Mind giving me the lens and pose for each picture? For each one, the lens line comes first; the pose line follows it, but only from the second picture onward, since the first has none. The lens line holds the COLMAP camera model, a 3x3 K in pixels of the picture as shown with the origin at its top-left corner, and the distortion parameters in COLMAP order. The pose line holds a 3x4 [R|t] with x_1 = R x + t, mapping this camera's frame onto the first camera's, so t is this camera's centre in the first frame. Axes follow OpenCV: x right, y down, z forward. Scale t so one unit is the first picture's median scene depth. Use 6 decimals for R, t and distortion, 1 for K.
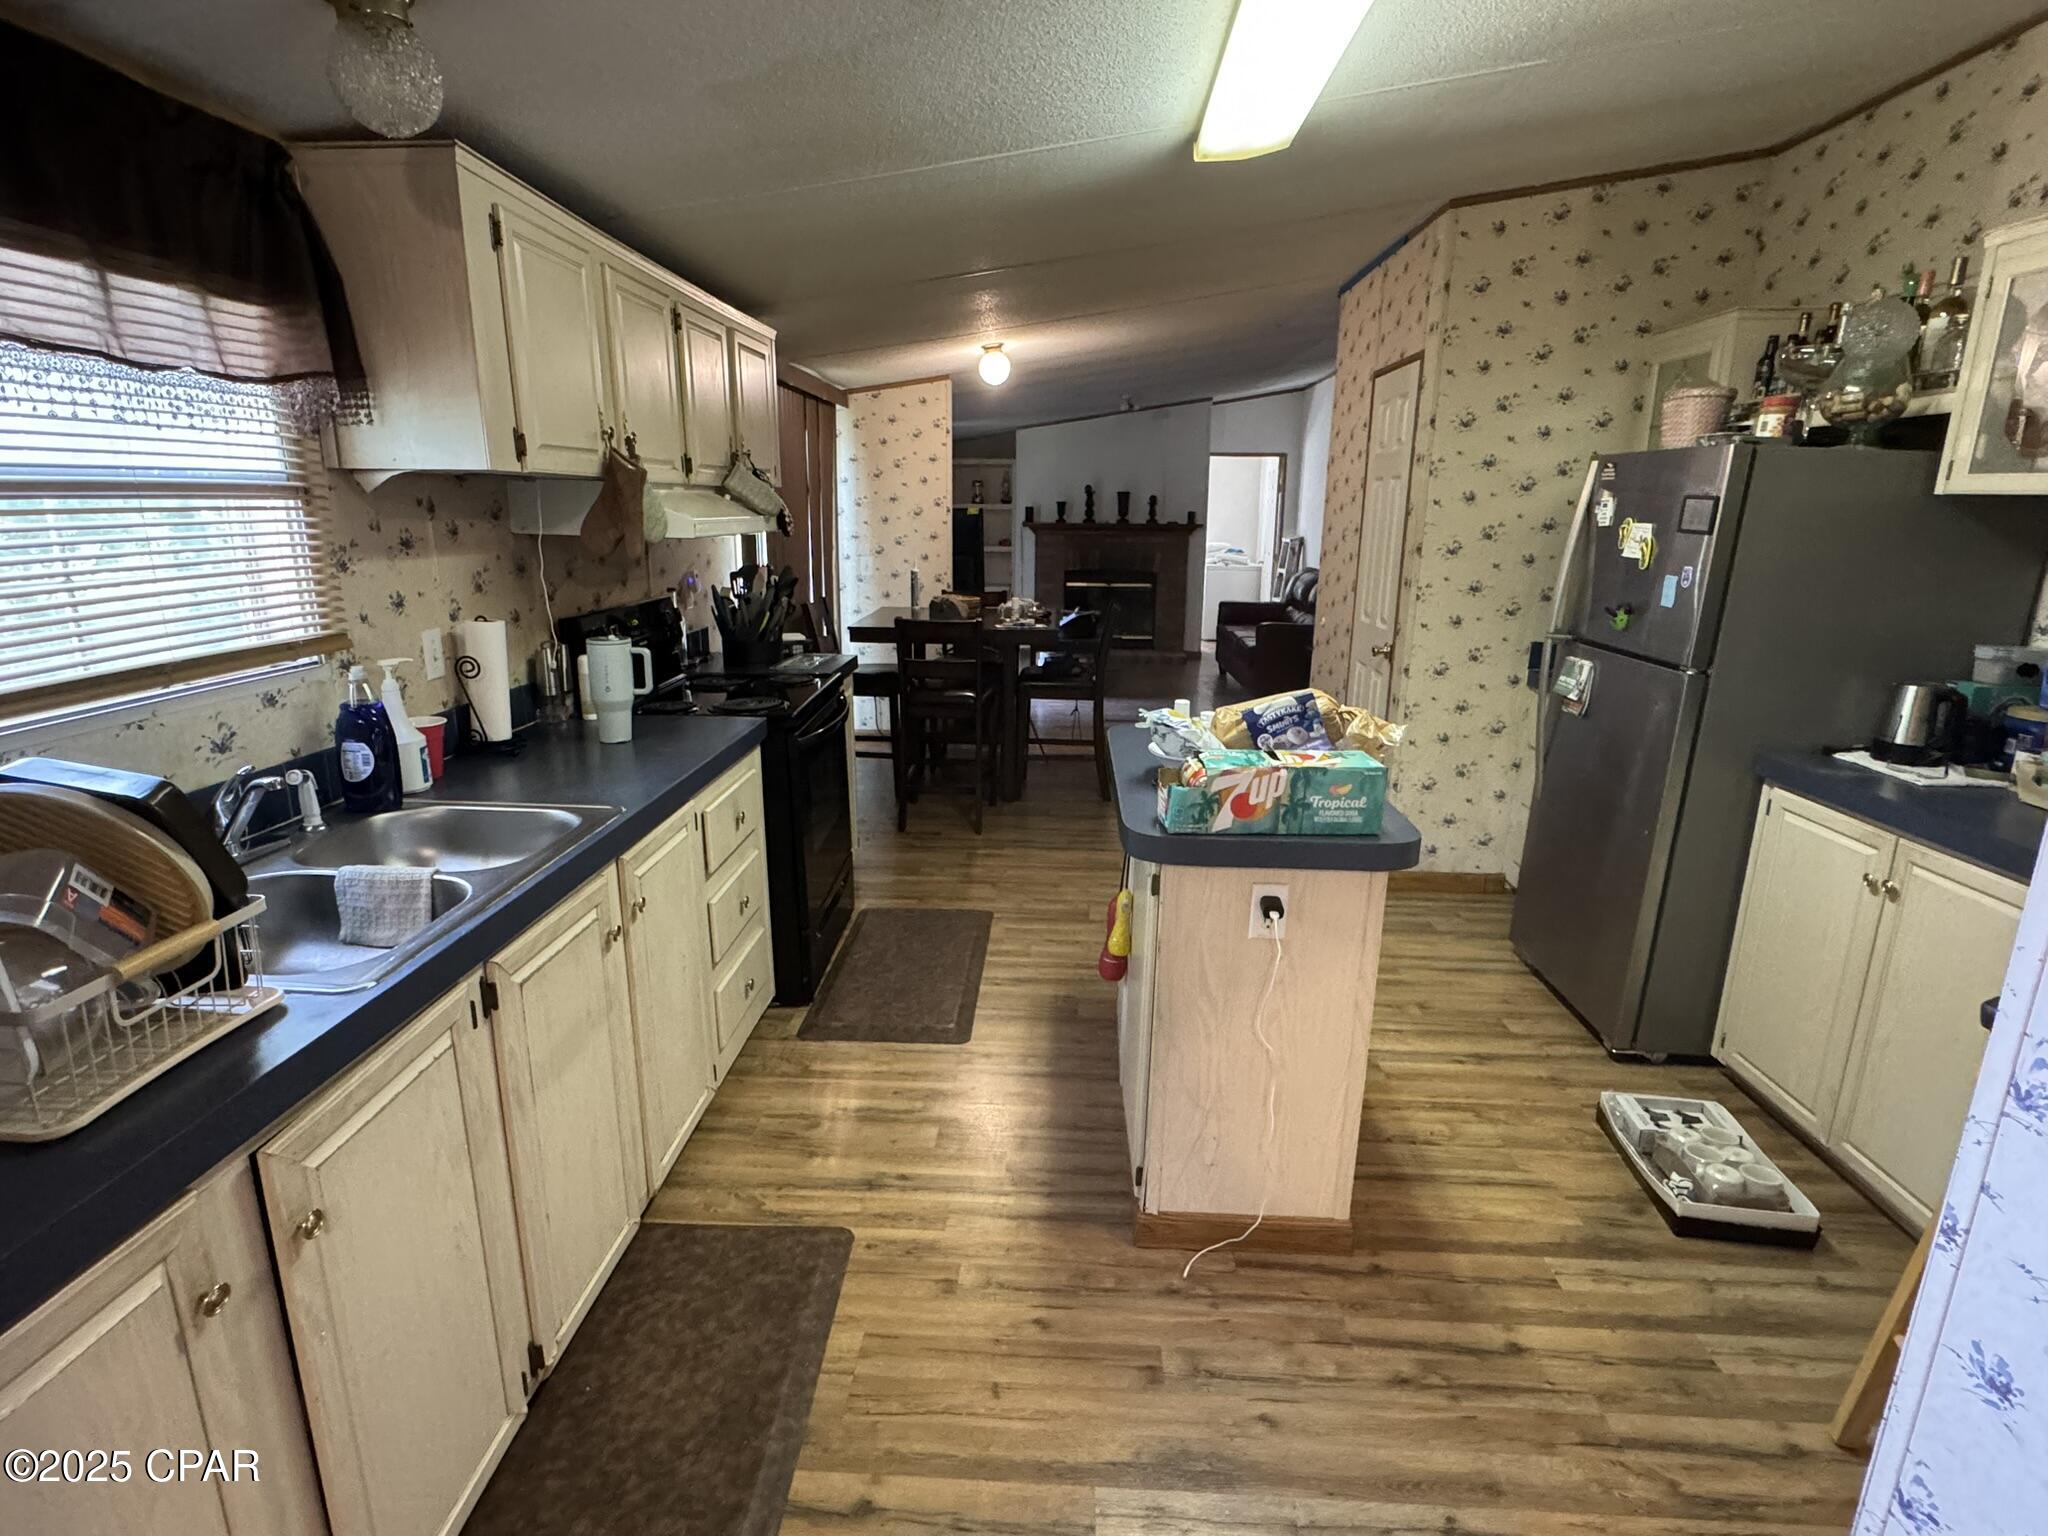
lens RADIAL K [[1036.0, 0, 1023.0], [0, 1036.0, 766.1], [0, 0, 1]] dist [-0.002763, -0.000213]
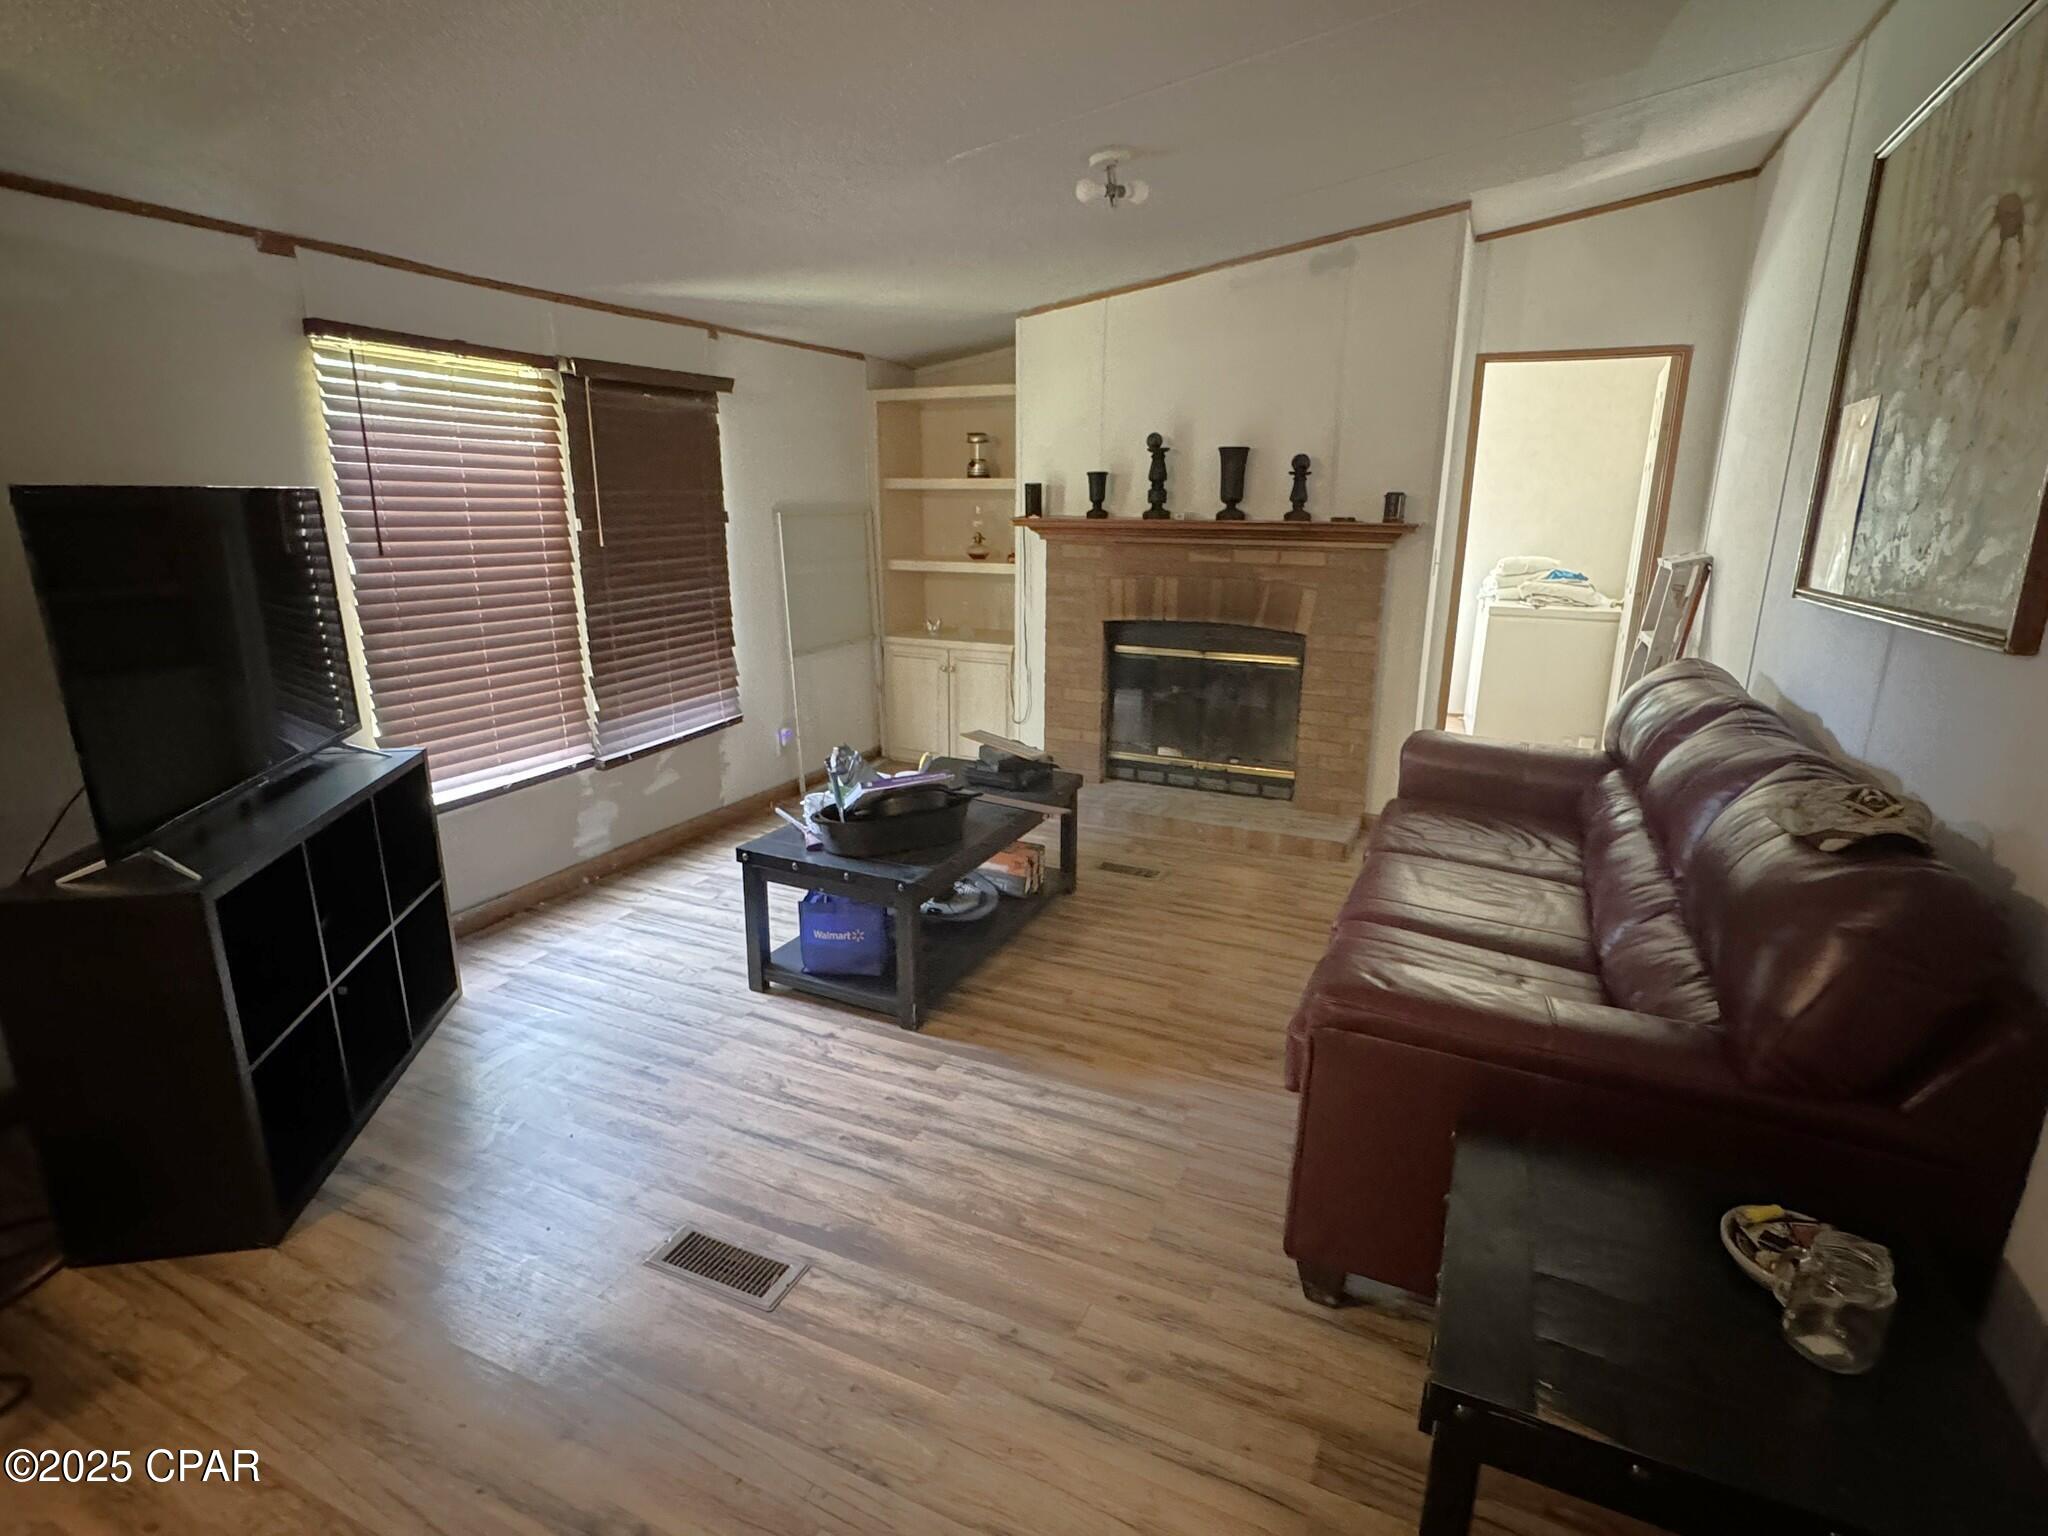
lens RADIAL K [[1036.0, 0, 1023.0], [0, 1036.0, 766.1], [0, 0, 1]] dist [-0.002763, -0.000213]
pose [[0.927827, 0.090553, -0.361853, 0.182728], [-0.085411, 0.995888, 0.030215, -0.136520], [0.363101, 0.002872, 0.931745, 0.560657]]
